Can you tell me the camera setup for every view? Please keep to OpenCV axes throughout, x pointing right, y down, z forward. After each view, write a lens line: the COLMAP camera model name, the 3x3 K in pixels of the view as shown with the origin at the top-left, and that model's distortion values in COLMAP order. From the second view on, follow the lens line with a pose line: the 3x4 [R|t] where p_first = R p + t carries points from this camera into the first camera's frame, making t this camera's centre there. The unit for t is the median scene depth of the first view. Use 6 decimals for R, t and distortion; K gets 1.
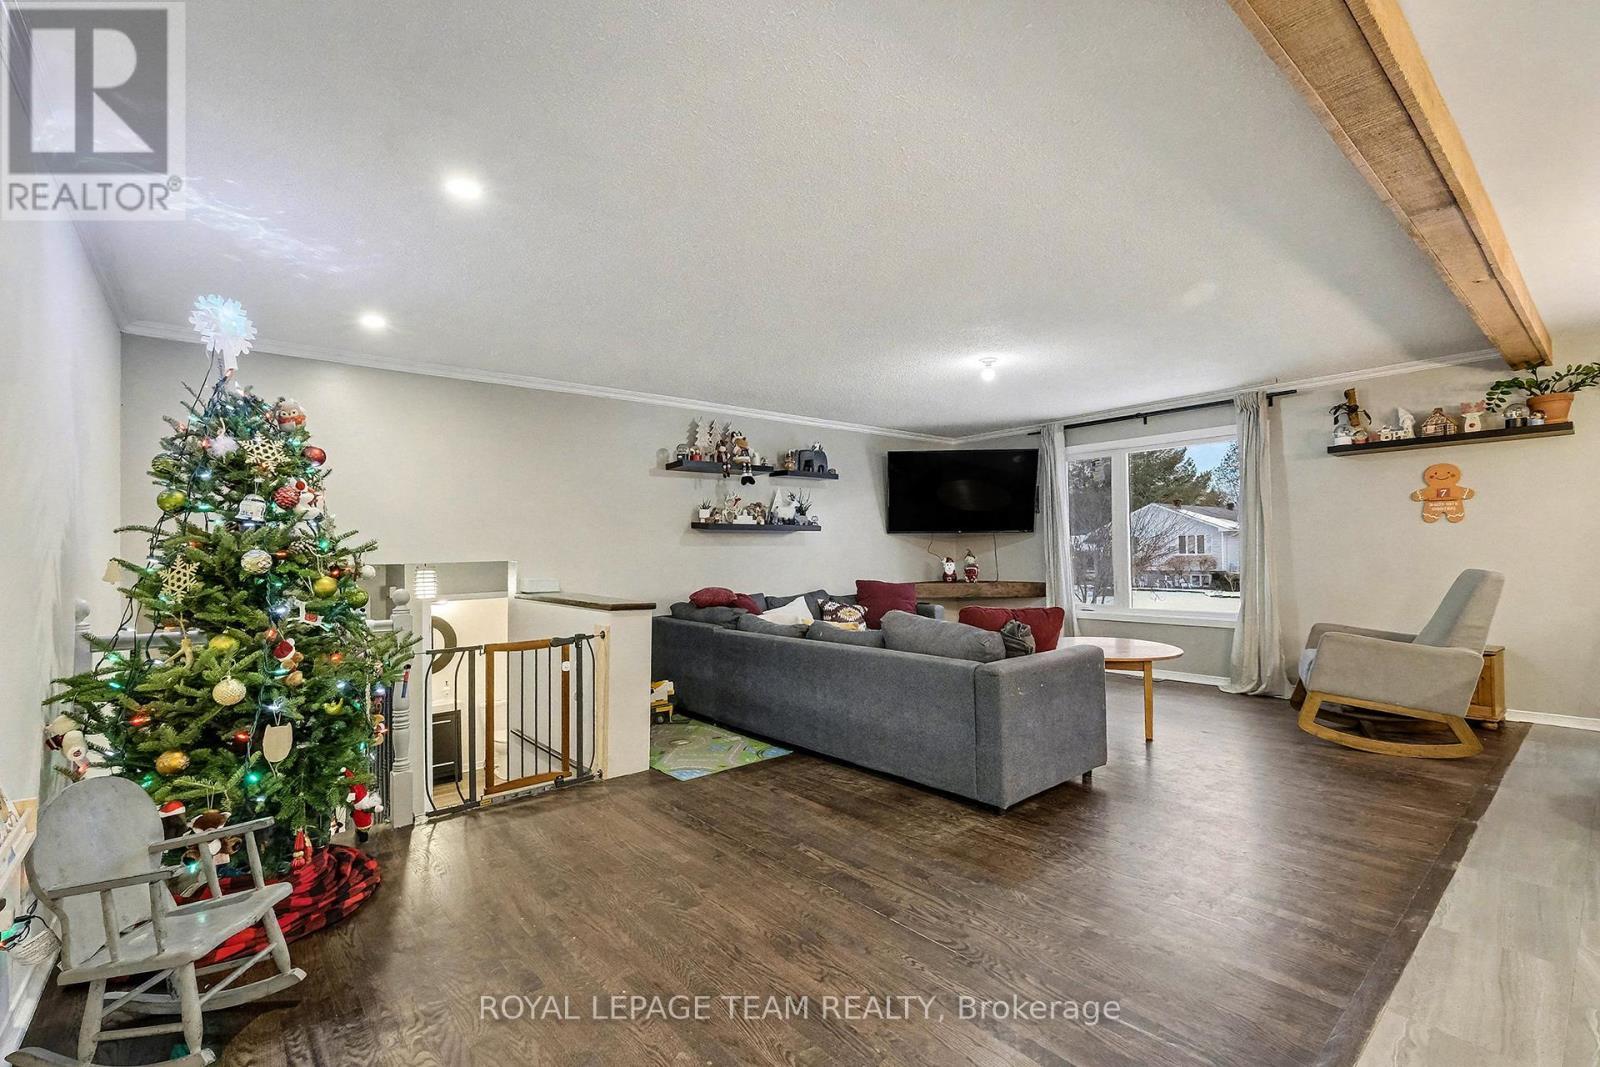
lens RADIAL K [[704.5, 0, 800.0], [0, 704.5, 544.1], [0, 0, 1]] dist [-0.003496, -0.000343]
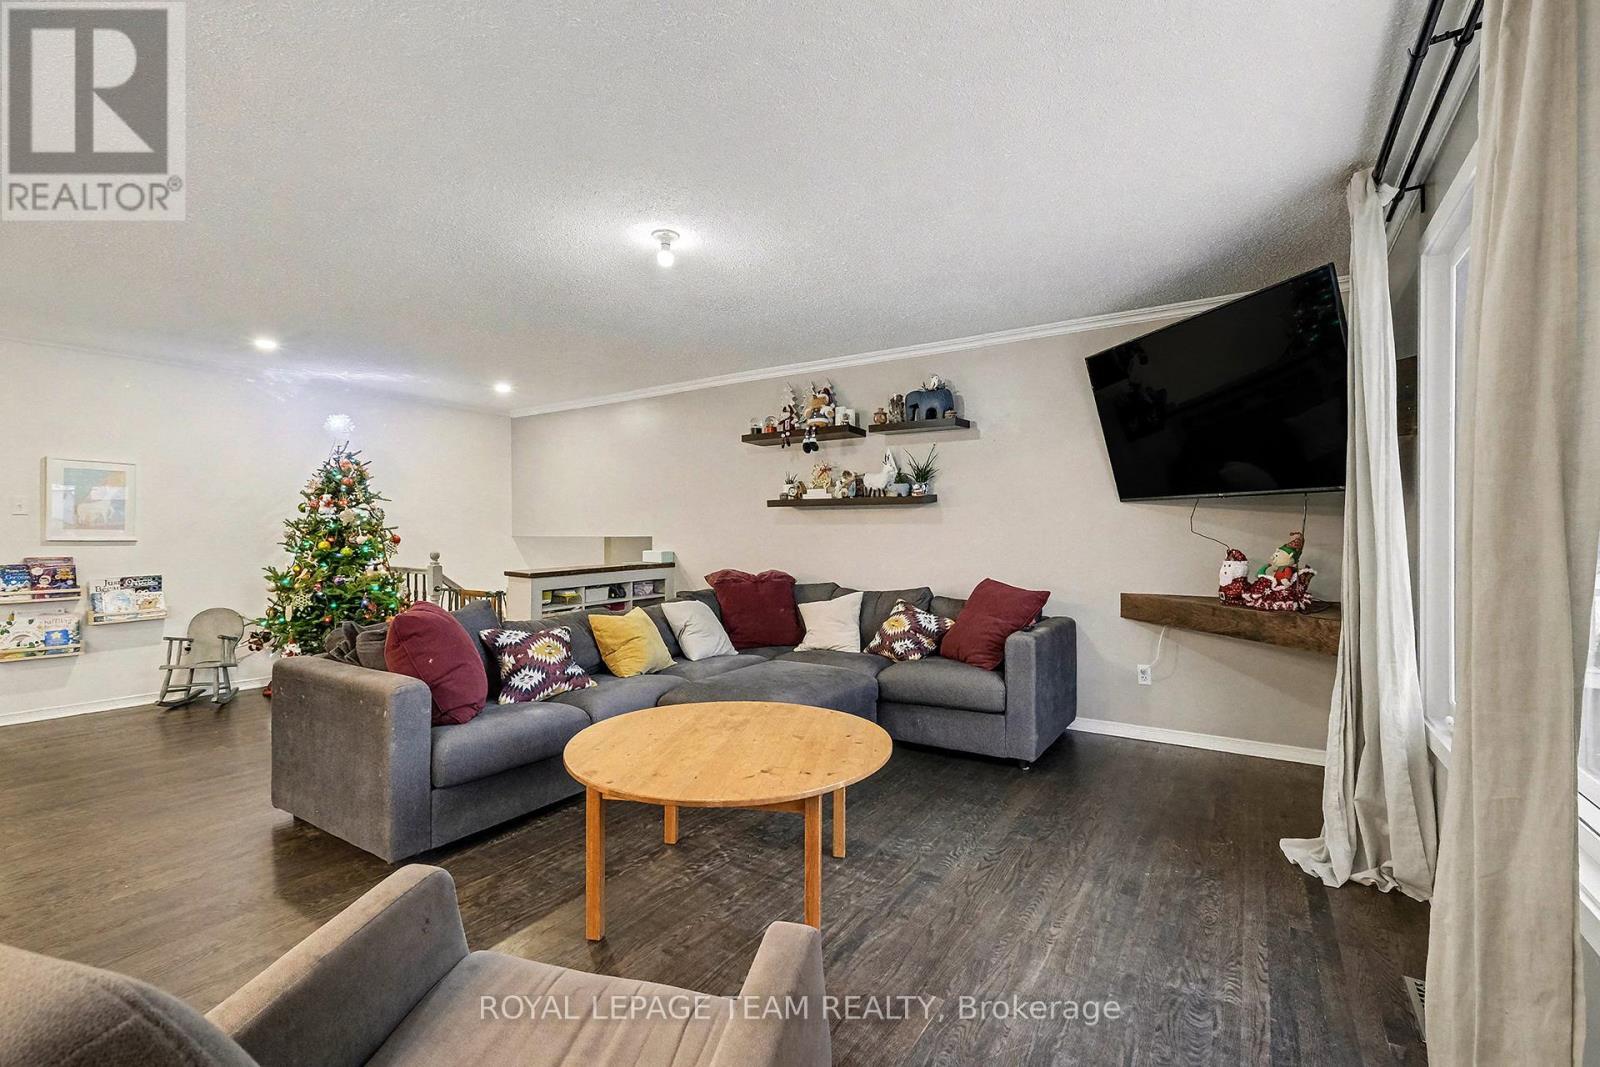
lens RADIAL K [[703.1, 0, 793.7], [0, 703.1, 534.9], [0, 0, 1]] dist [0.000335, 0.000295]
pose [[0.293200, 0.016815, -0.955903, 0.714785], [0.004823, 0.999807, 0.019066, -0.001190], [0.956039, -0.010201, 0.293062, 0.719731]]
